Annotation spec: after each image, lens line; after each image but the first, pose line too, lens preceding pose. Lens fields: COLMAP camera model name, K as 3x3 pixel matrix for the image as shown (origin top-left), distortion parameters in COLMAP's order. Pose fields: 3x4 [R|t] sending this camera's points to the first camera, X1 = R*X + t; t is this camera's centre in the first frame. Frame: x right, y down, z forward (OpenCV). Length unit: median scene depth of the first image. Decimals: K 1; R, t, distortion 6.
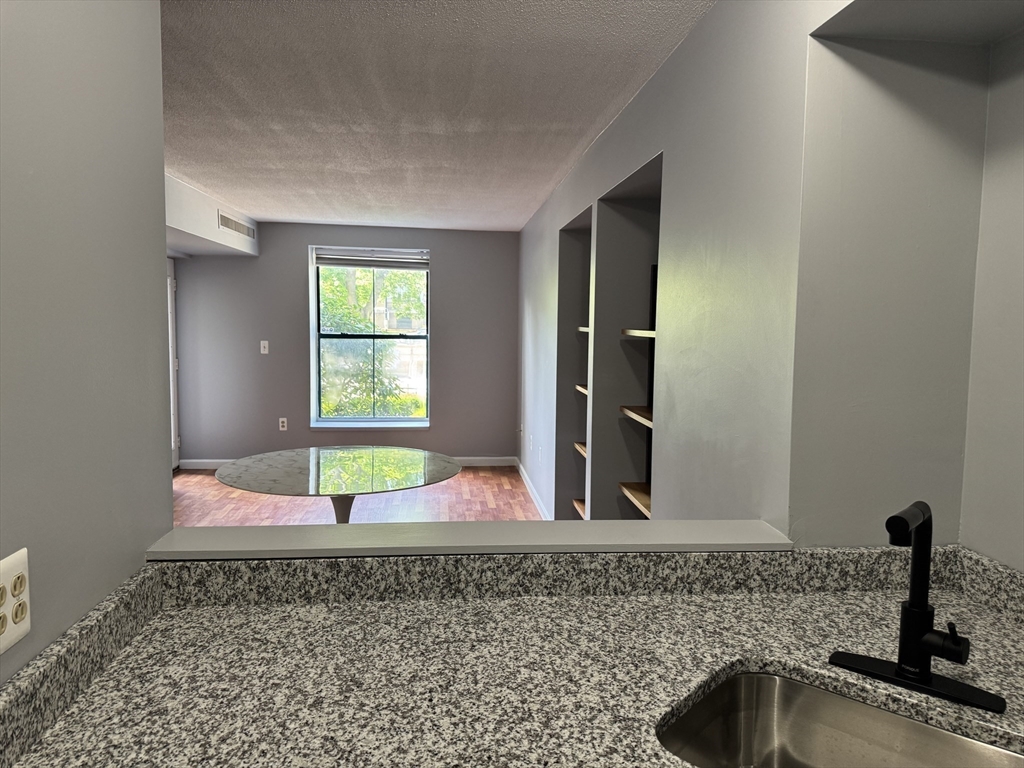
lens RADIAL K [[726.7, 0, 512.0], [0, 726.7, 384.0], [0, 0, 1]] dist [0.096667, -0.059492]
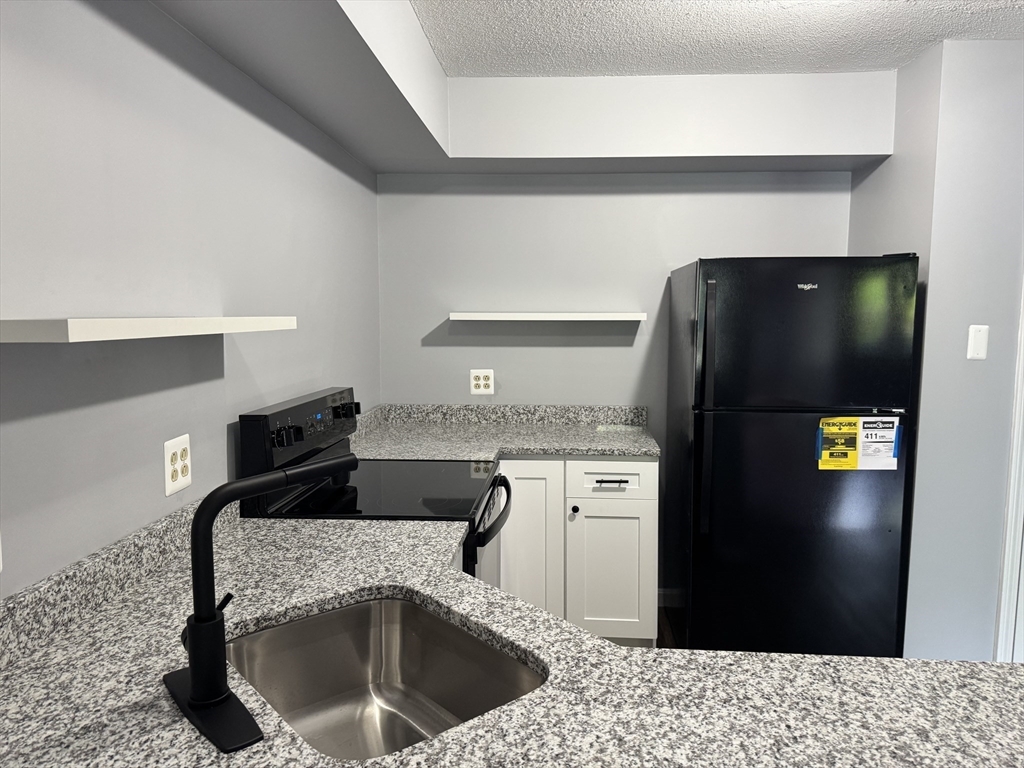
lens RADIAL K [[726.7, 0, 512.0], [0, 726.7, 384.0], [0, 0, 1]] dist [0.096667, -0.059492]
pose [[-0.986564, -0.046795, 0.156533, 0.095711], [-0.016217, 0.981420, 0.191188, -0.136942], [-0.162571, 0.186080, -0.968992, 1.877278]]
